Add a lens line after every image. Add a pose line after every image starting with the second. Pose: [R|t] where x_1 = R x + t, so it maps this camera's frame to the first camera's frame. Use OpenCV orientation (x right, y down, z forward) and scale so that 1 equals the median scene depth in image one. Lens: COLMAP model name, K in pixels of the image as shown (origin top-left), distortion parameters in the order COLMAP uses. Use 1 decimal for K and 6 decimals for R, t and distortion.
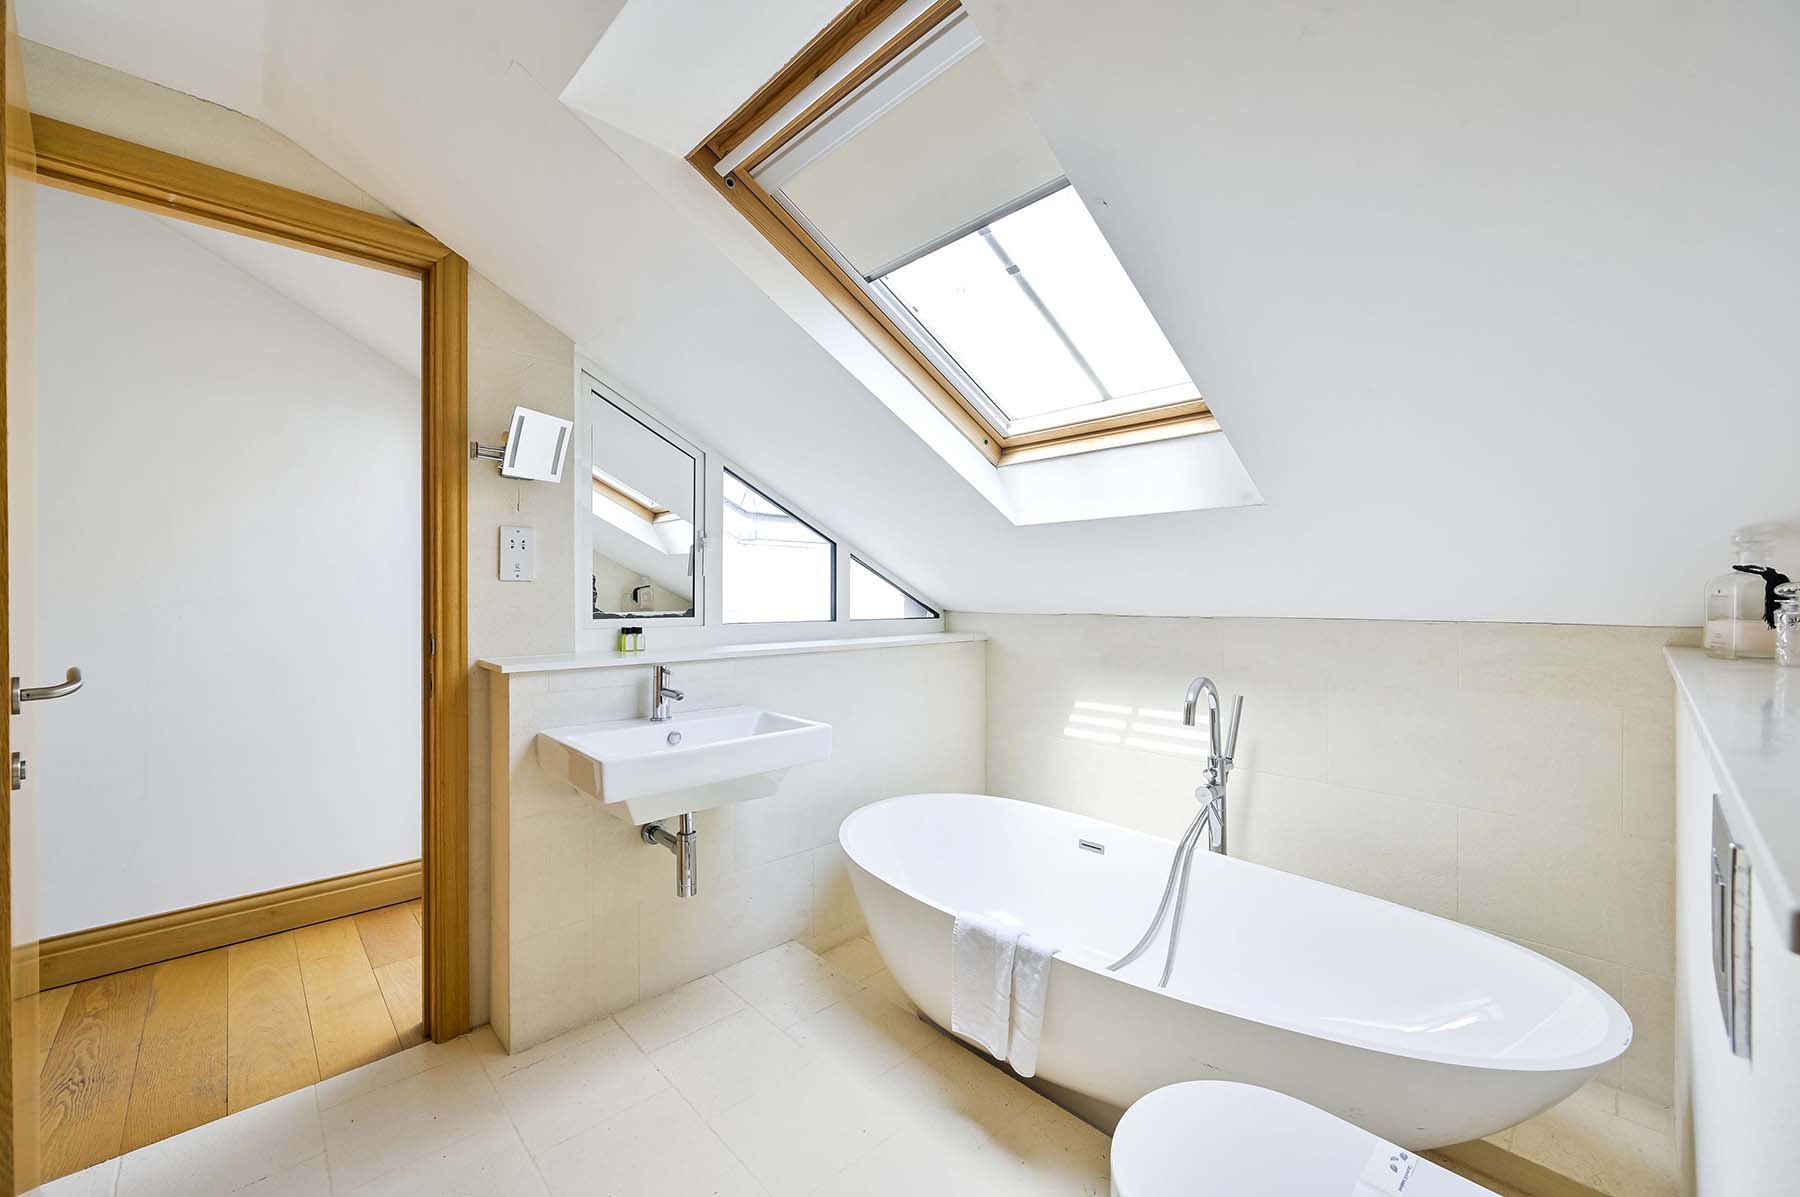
lens RADIAL K [[707.1, 0, 902.1], [0, 707.1, 599.6], [0, 0, 1]] dist [-0.000705, 0.000009]
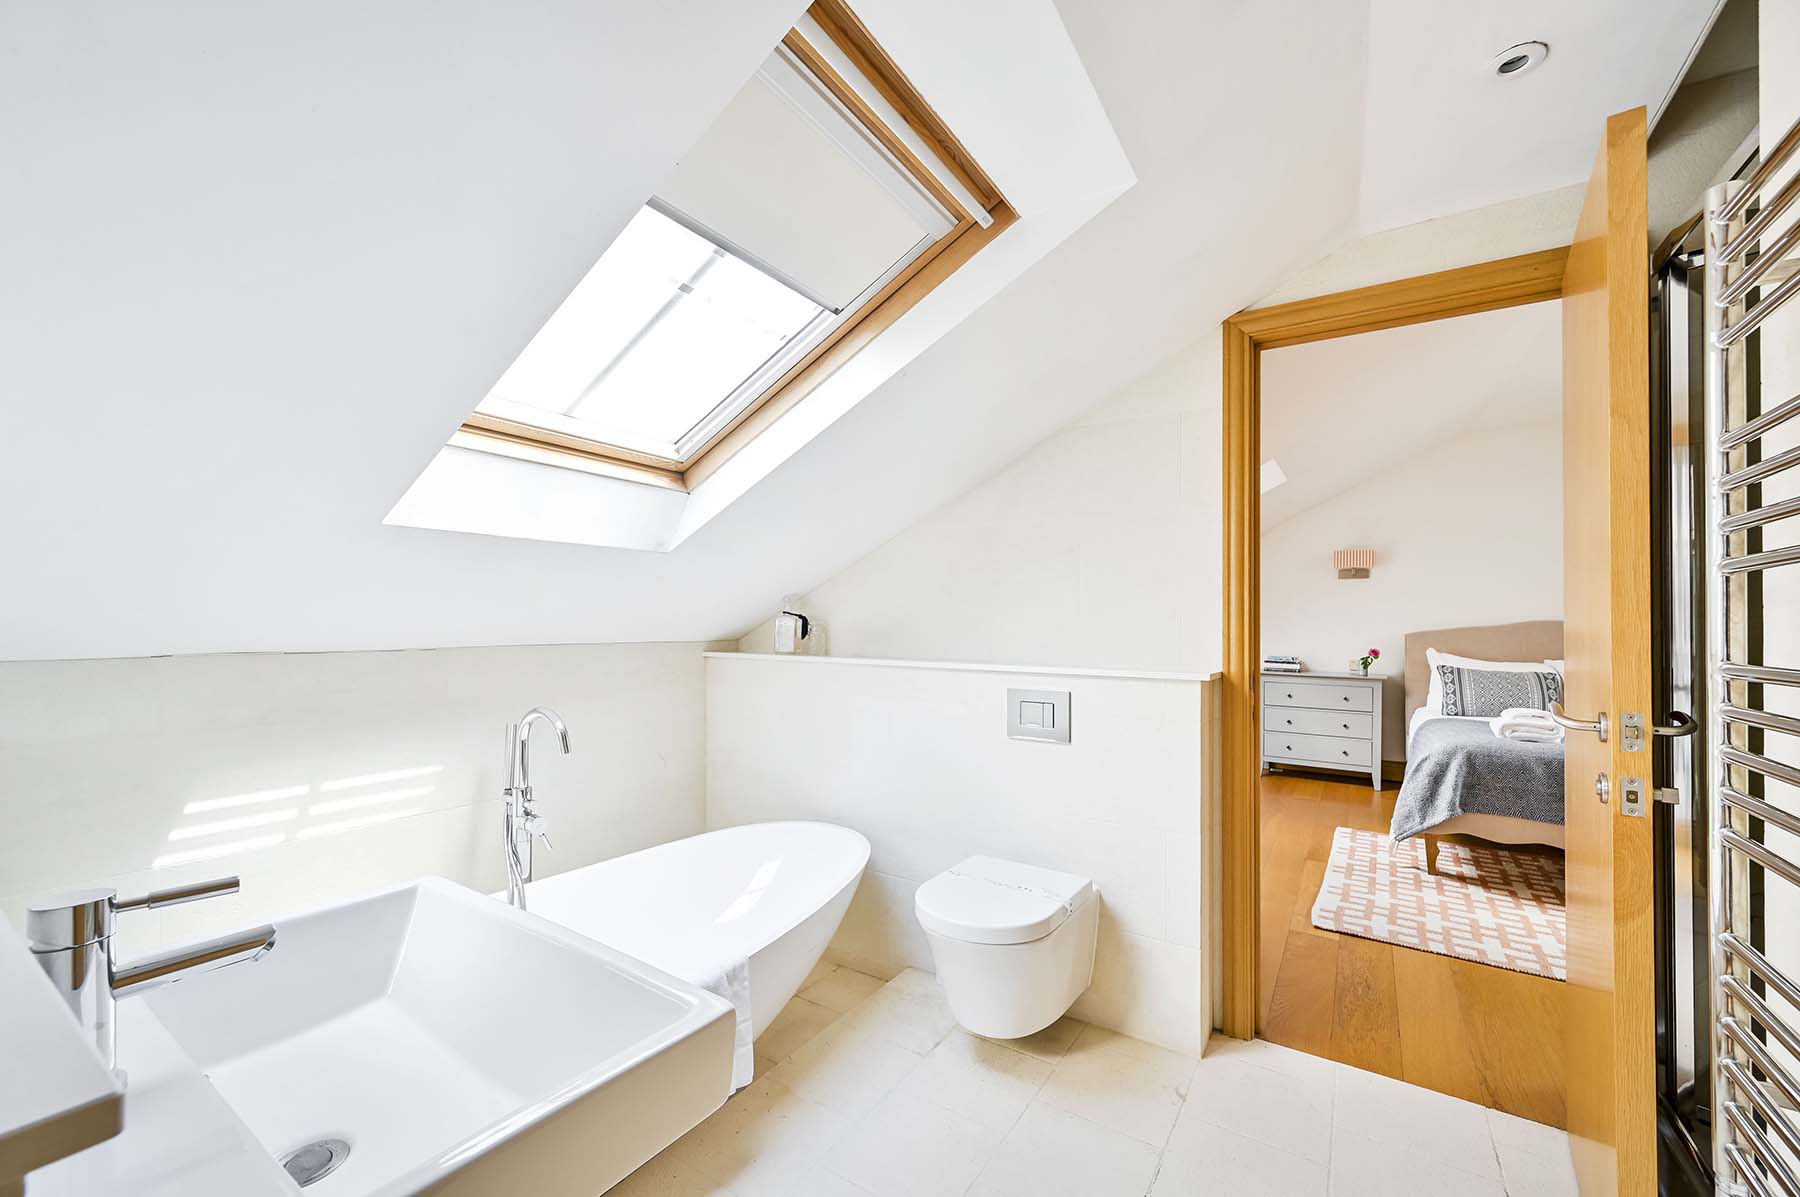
lens RADIAL K [[707.1, 0, 904.0], [0, 707.1, 607.6], [0, 0, 1]] dist [-0.000705, 0.000009]
pose [[-0.218522, 0.016905, 0.975686, -0.509966], [0.002554, 0.999856, -0.016752, -0.013215], [-0.975829, -0.001169, -0.218534, 0.570281]]
